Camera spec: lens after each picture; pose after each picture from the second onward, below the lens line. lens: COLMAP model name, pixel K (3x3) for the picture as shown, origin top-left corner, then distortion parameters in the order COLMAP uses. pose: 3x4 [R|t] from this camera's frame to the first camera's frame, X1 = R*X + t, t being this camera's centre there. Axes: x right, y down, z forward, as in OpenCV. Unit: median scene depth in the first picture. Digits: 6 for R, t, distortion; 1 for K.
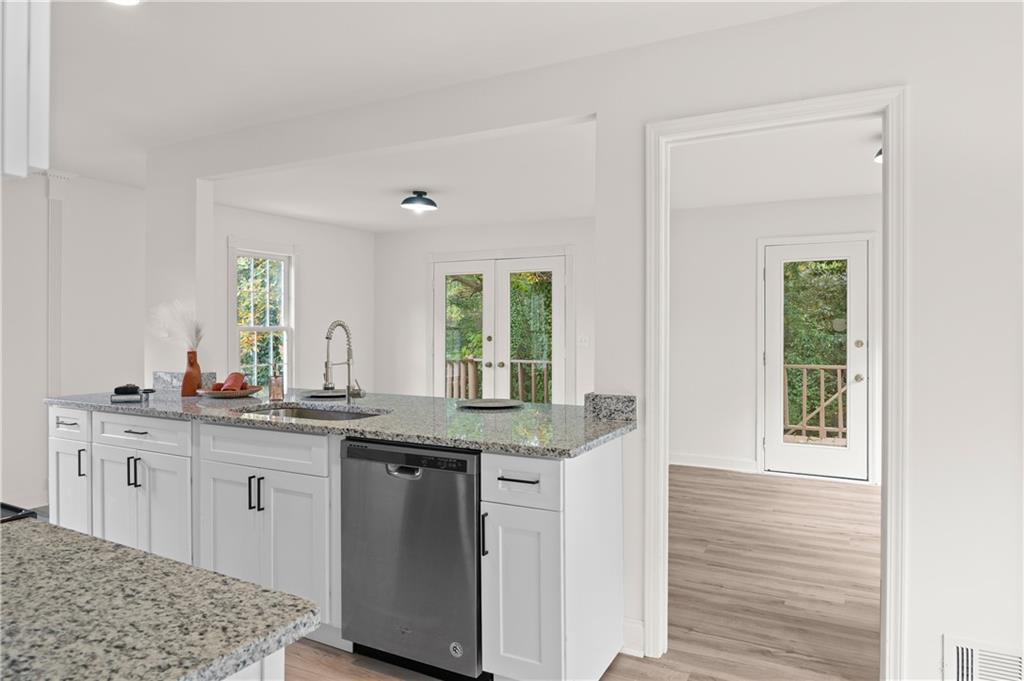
lens RADIAL K [[636.6, 0, 511.8], [0, 636.6, 336.6], [0, 0, 1]] dist [-0.008351, 0.002974]
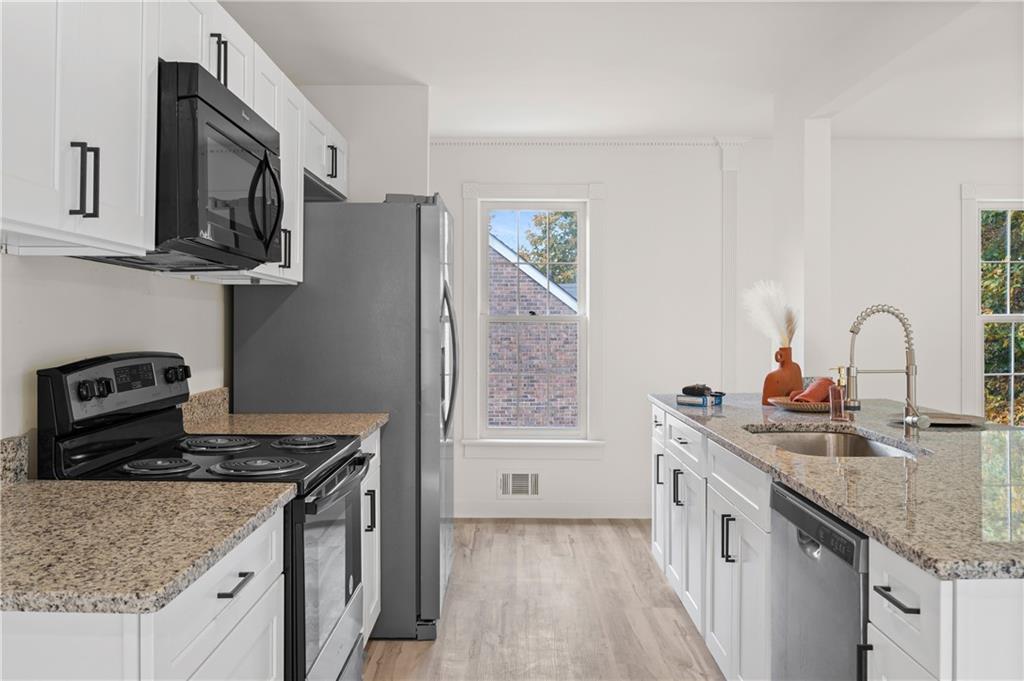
lens RADIAL K [[892.6, 0, 511.6], [0, 892.6, 336.0], [0, 0, 1]] dist [-0.007182, -0.008316]
pose [[0.466508, 0.015110, -0.884388, 0.339859], [-0.009487, 0.999882, 0.012079, -0.000649], [0.884466, 0.002755, 0.466597, 0.241096]]
